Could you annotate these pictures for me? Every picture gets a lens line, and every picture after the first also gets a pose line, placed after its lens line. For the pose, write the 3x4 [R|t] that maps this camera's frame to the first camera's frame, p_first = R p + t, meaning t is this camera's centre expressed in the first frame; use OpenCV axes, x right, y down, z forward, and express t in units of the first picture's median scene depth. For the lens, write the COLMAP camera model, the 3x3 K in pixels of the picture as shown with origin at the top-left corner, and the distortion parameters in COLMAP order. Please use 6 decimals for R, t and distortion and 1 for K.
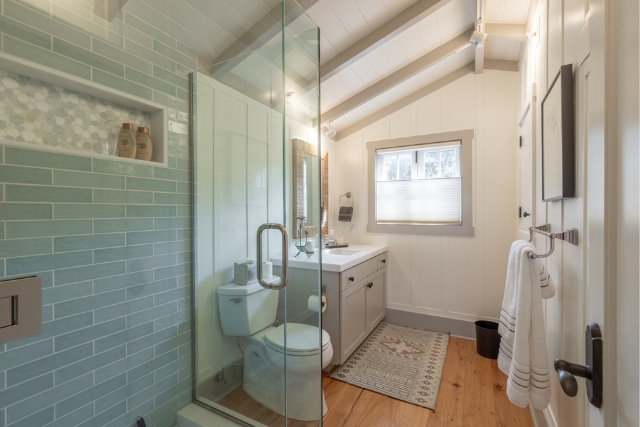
lens RADIAL K [[297.7, 0, 319.2], [0, 297.7, 211.3], [0, 0, 1]] dist [-0.005409, 0.000358]
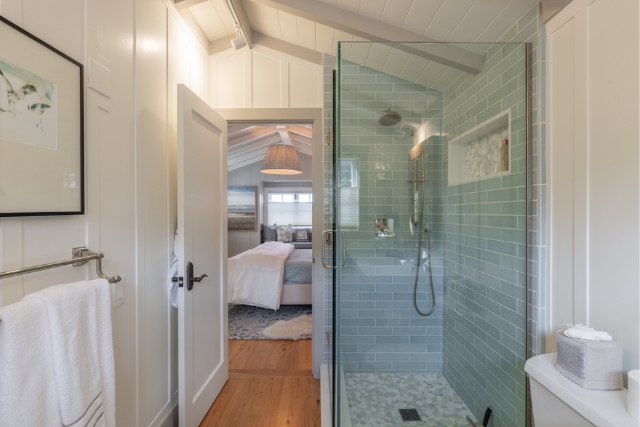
lens RADIAL K [[297.7, 0, 317.4], [0, 297.7, 212.0], [0, 0, 1]] dist [-0.005409, 0.000358]
pose [[-0.885757, 0.004360, -0.464130, 0.494957], [0.000803, 0.999969, 0.007861, -0.044066], [0.464149, 0.006591, -0.885732, 1.741649]]
